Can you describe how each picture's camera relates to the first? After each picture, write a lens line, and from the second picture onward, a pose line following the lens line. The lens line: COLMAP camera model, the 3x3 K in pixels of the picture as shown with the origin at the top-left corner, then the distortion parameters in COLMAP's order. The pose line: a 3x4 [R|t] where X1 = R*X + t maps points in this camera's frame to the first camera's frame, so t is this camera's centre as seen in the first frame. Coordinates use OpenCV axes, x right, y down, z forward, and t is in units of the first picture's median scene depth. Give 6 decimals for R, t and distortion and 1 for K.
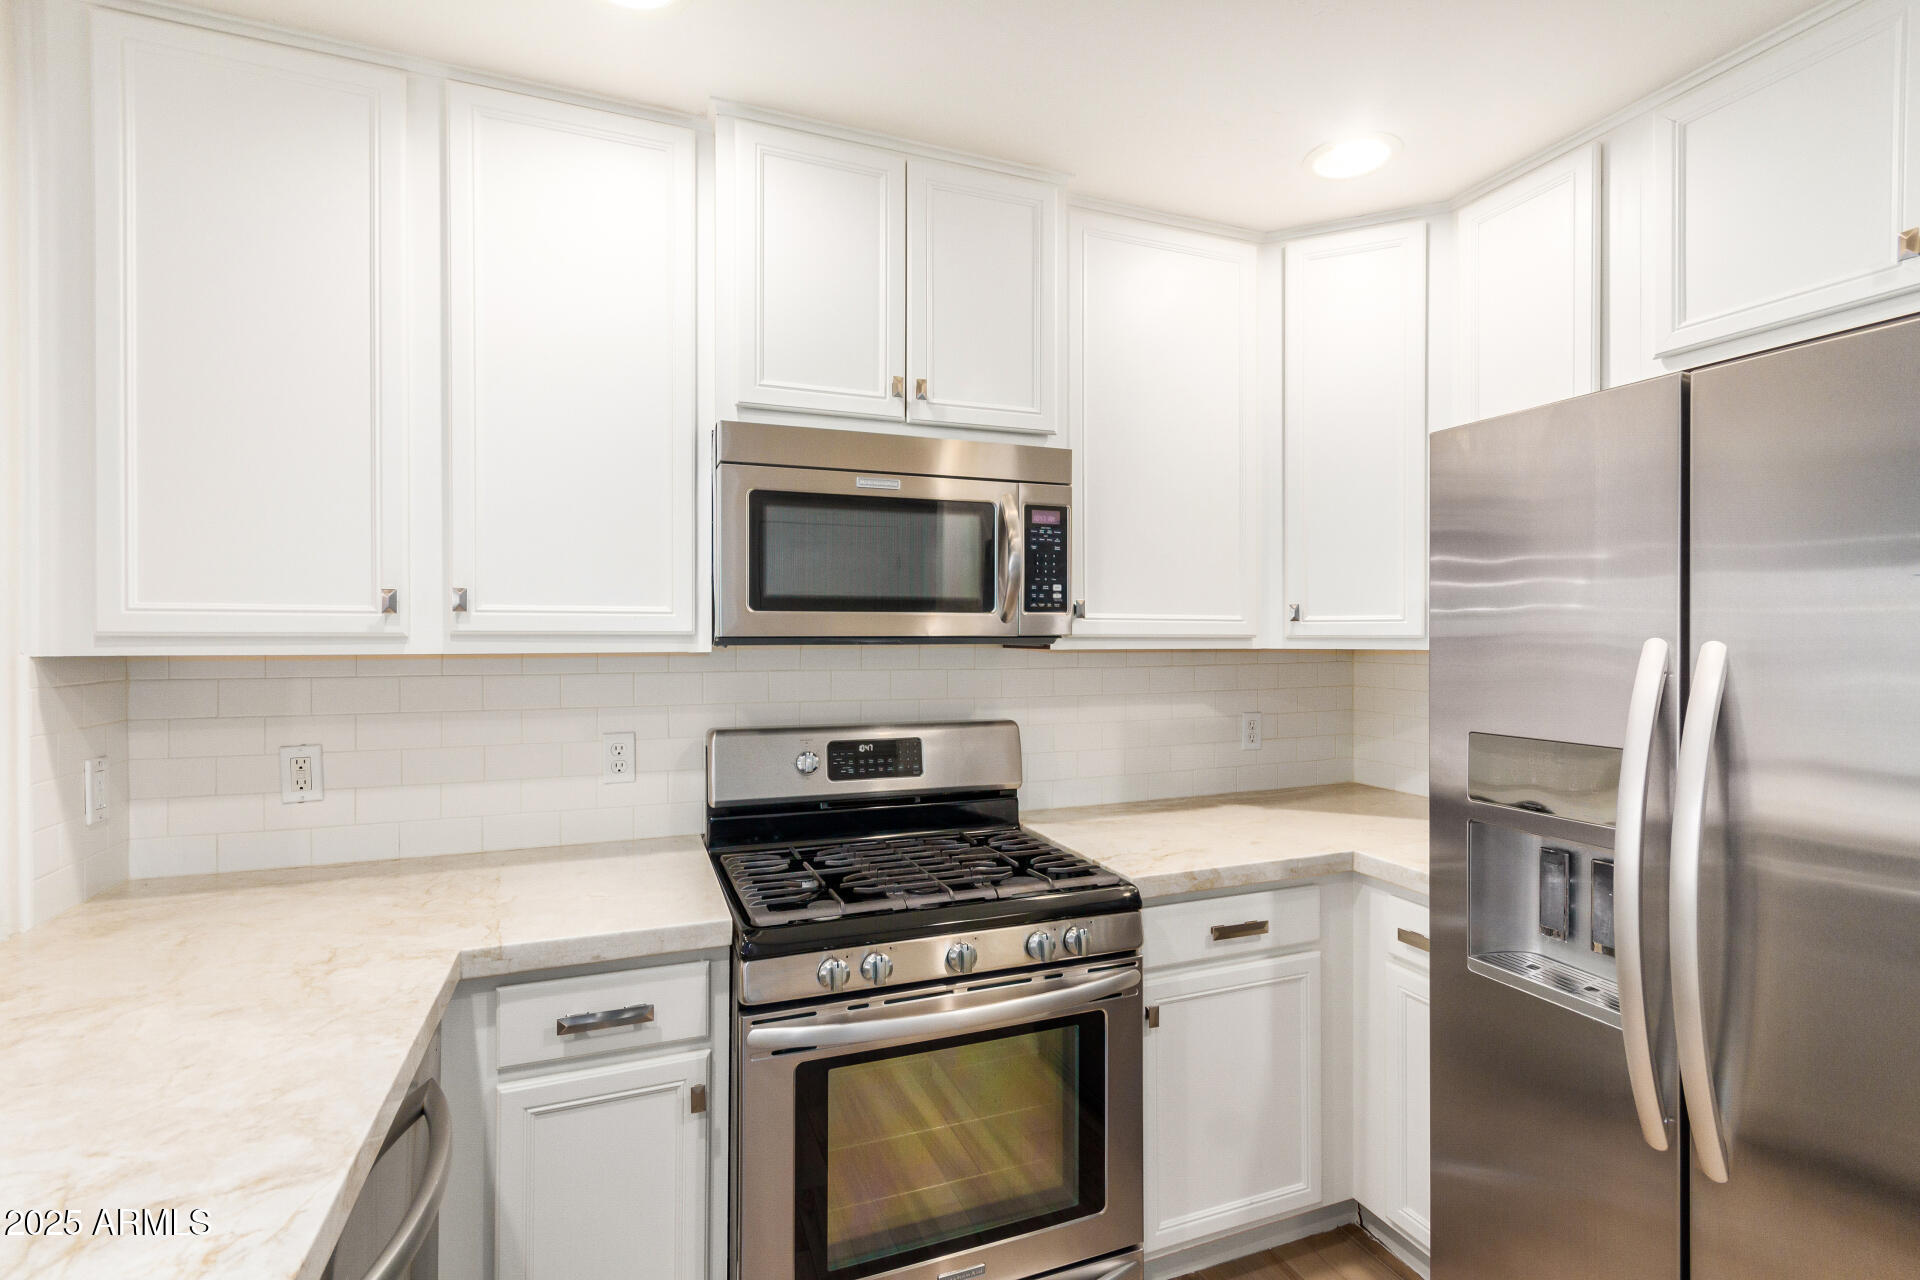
lens RADIAL K [[883.7, 0, 964.3], [0, 883.7, 636.5], [0, 0, 1]] dist [0.002619, 0.000967]
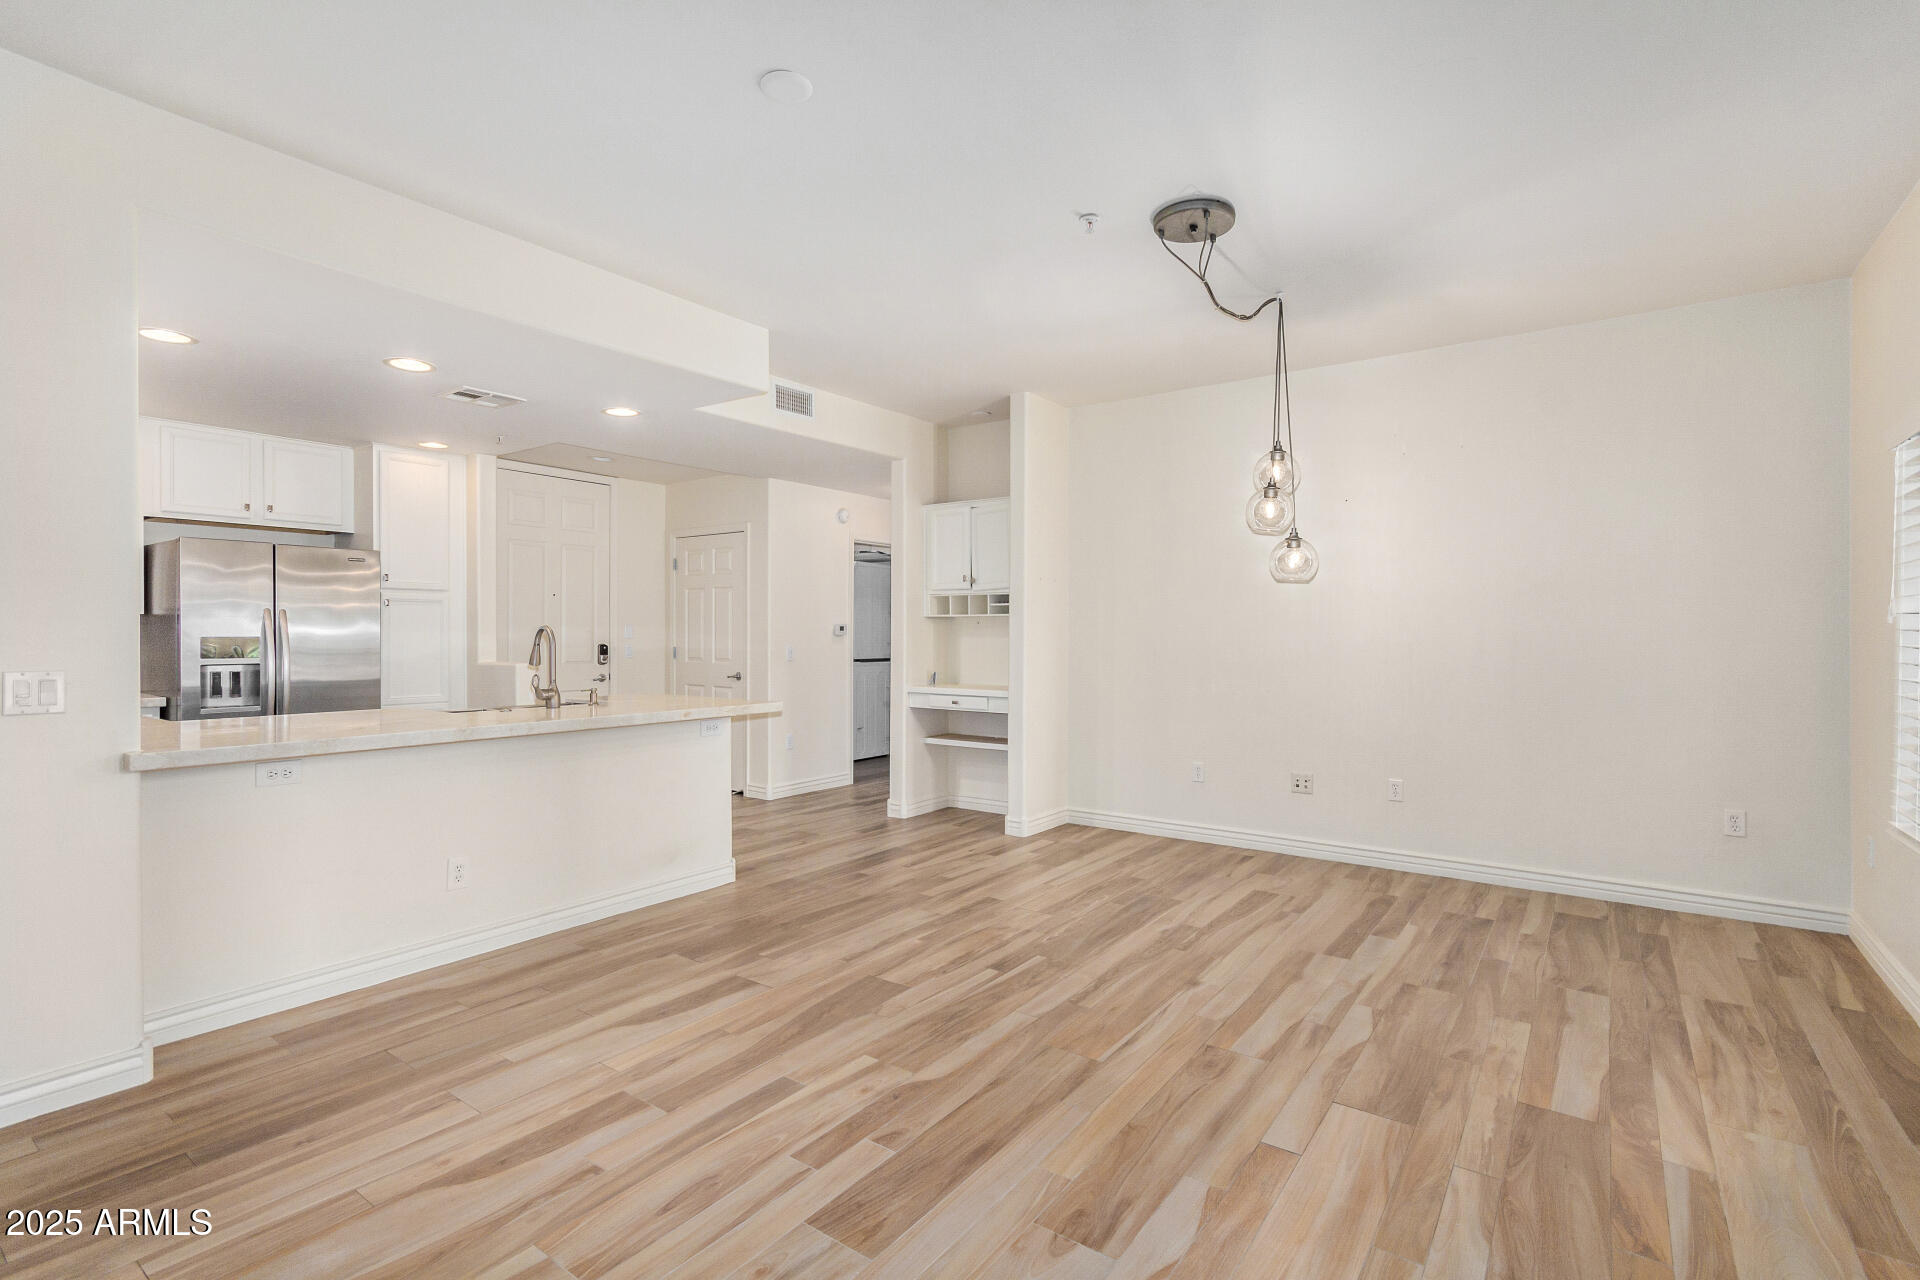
lens RADIAL K [[883.7, 0, 967.2], [0, 883.7, 638.6], [0, 0, 1]] dist [0.002619, 0.000967]
pose [[-0.543617, -0.005543, 0.839315, -2.968579], [-0.000736, 0.999981, 0.006127, 0.076597], [-0.839333, 0.002713, -0.543610, 0.359854]]
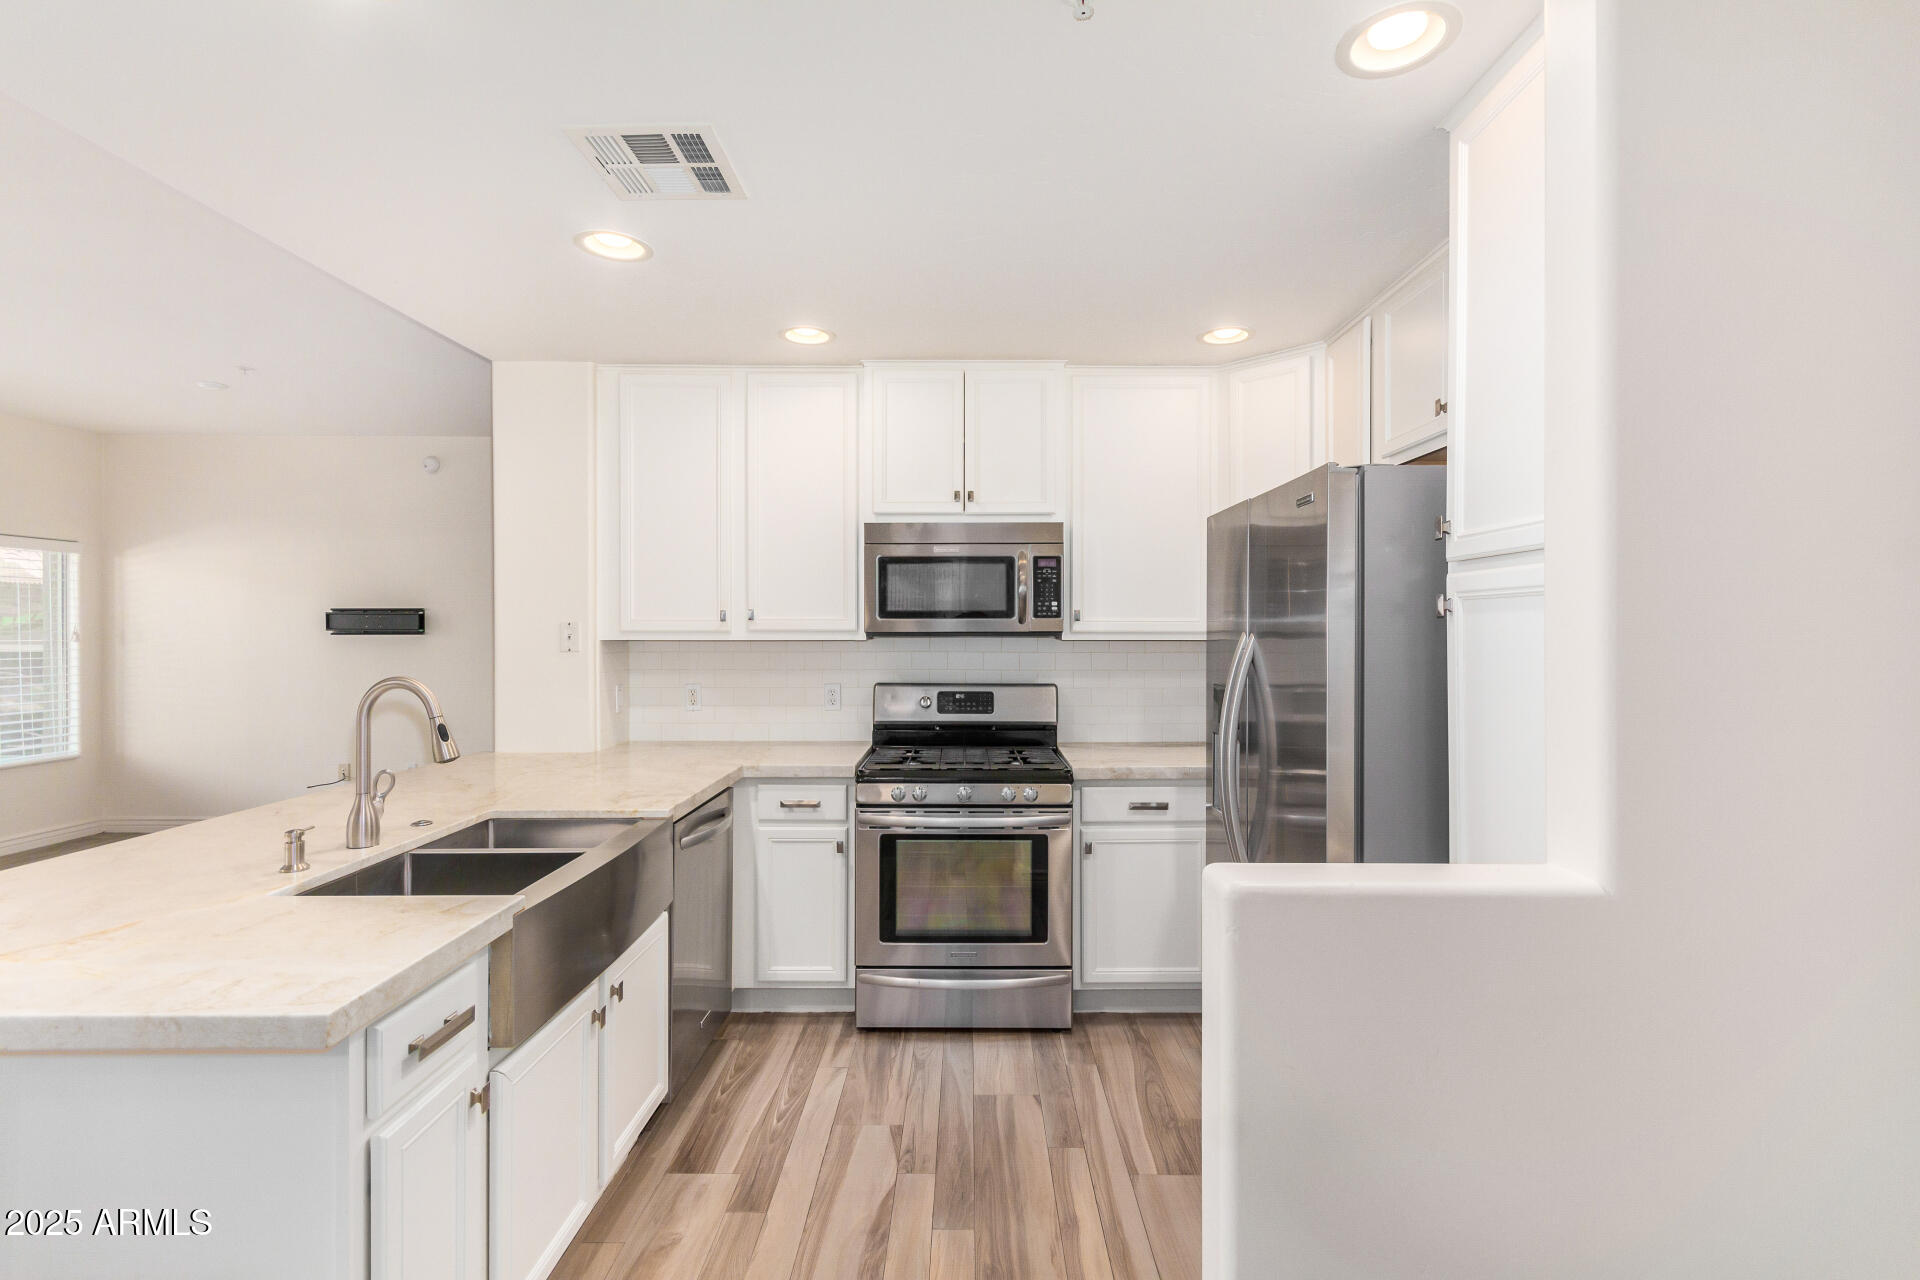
lens RADIAL K [[883.7, 0, 969.8], [0, 883.7, 645.3], [0, 0, 1]] dist [0.002619, 0.000967]
pose [[0.931569, 0.005071, -0.363529, 0.650831], [-0.000500, 0.999920, 0.012665, 0.004204], [0.363564, -0.011617, 0.931497, -0.744474]]
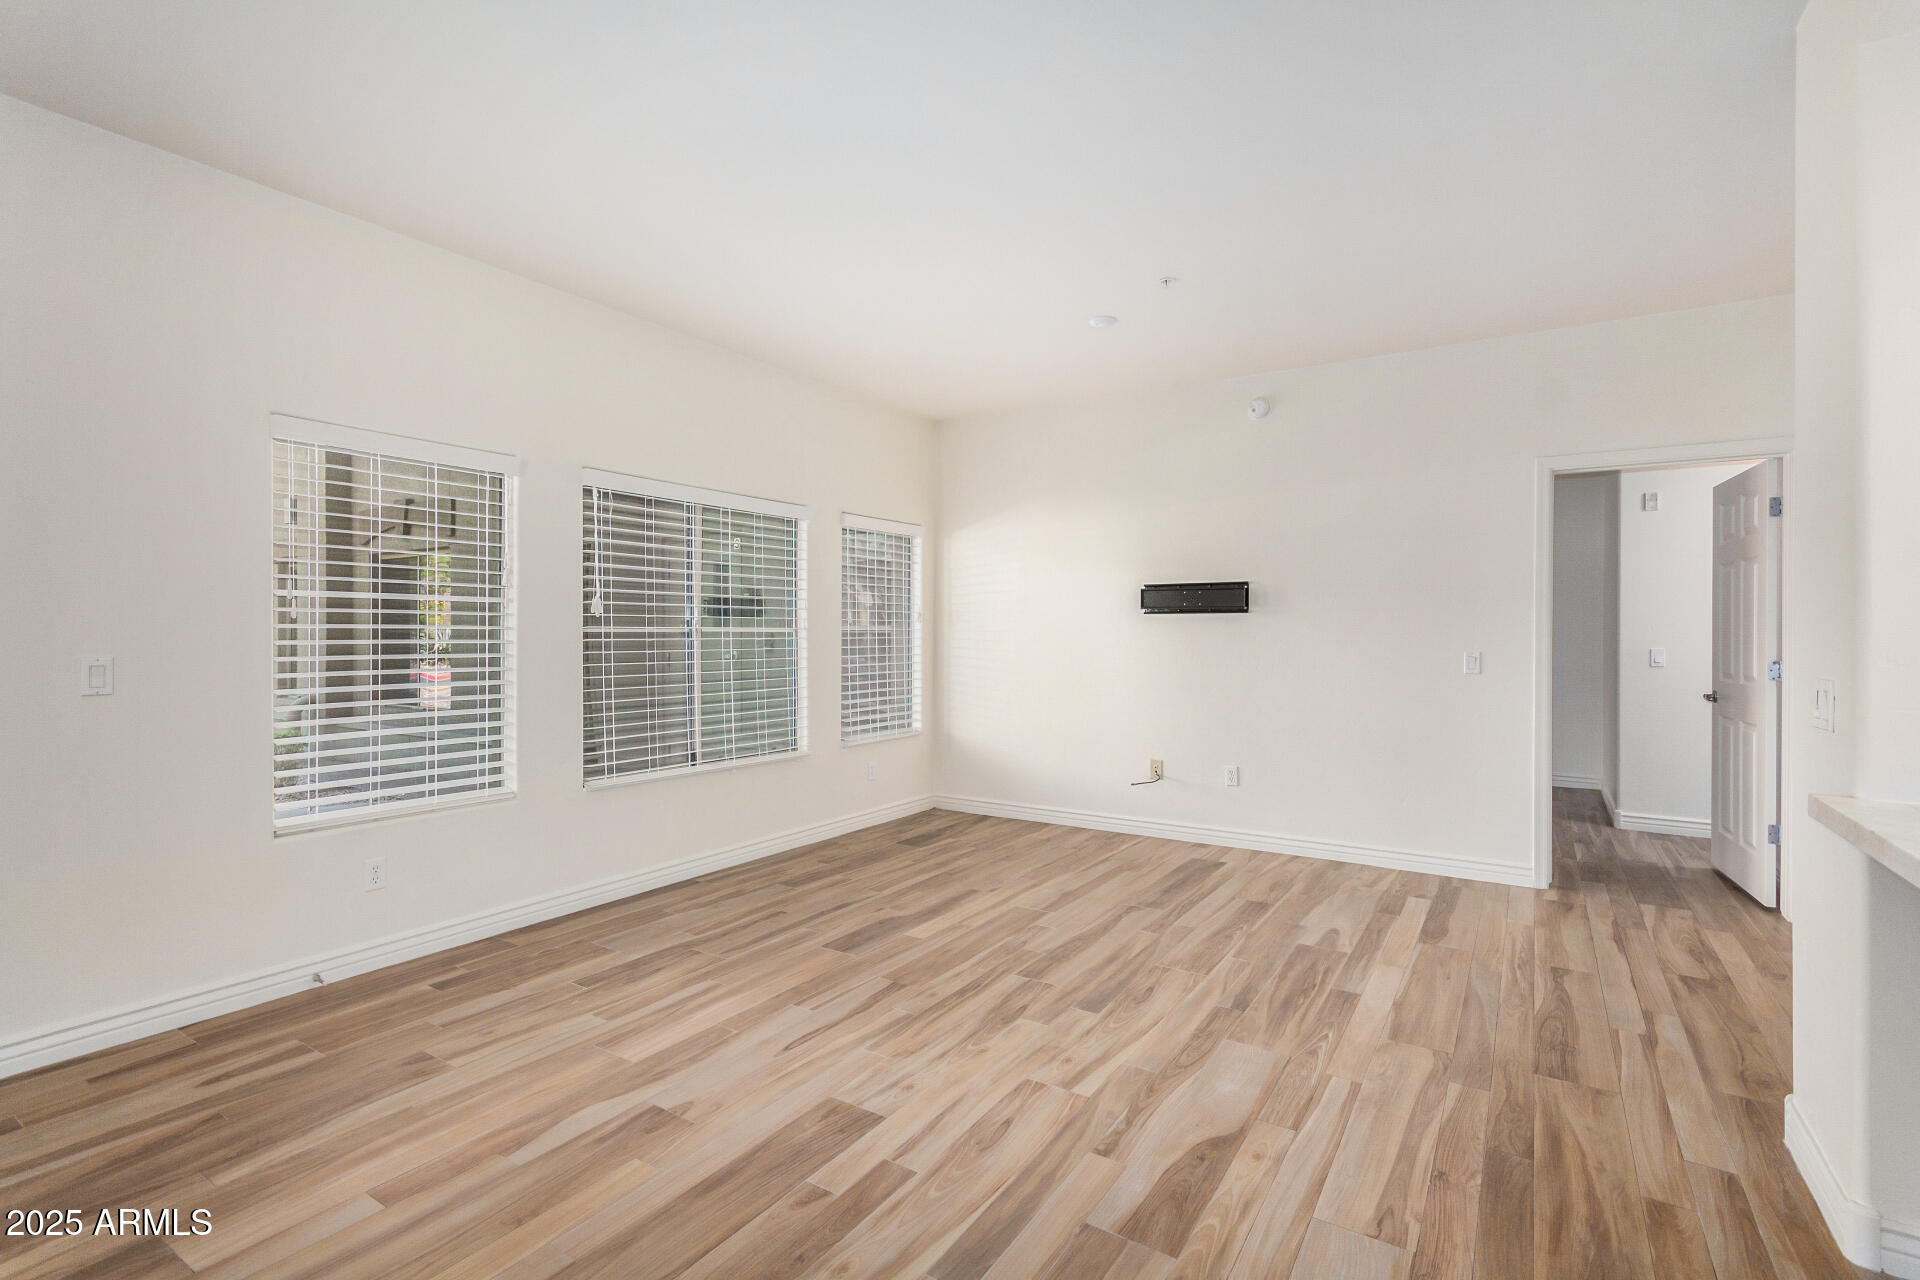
lens RADIAL K [[883.7, 0, 967.5], [0, 883.7, 637.3], [0, 0, 1]] dist [0.002619, 0.000967]
pose [[0.587406, 0.005012, -0.809277, -0.837796], [-0.002662, 0.999987, 0.004261, 0.080671], [0.809288, -0.000349, 0.587412, -0.727227]]
